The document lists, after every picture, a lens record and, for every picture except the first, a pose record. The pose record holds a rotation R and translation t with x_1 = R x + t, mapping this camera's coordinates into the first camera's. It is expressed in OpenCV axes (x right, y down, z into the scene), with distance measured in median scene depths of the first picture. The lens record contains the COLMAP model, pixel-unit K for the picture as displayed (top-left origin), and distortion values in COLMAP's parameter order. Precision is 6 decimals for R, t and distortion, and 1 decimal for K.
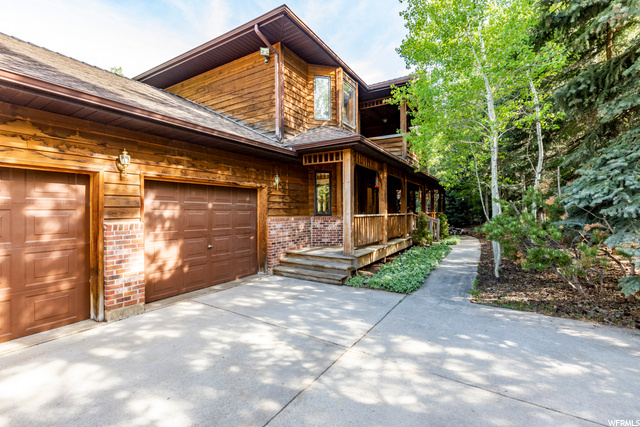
lens RADIAL K [[284.2, 0, 317.7], [0, 284.2, 212.8], [0, 0, 1]] dist [0.001087, 0.000379]
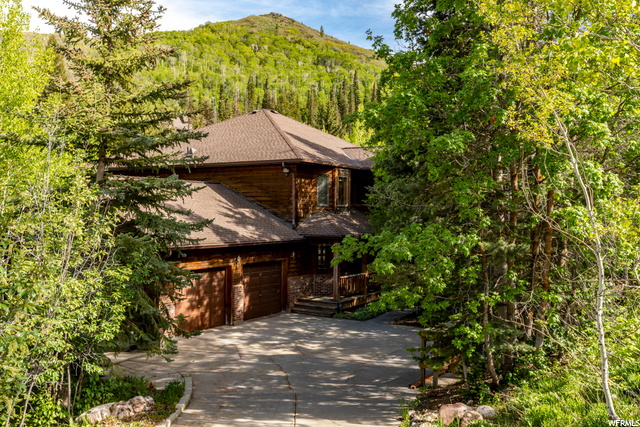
lens RADIAL K [[607.7, 0, 320.0], [0, 607.7, 213.5], [0, 0, 1]] dist [-0.003911, -0.006271]
pose [[0.999858, 0.014159, 0.009128, -0.029813], [-0.014176, 0.999898, 0.001782, -0.369469], [-0.009101, -0.001911, 0.999957, -2.549880]]
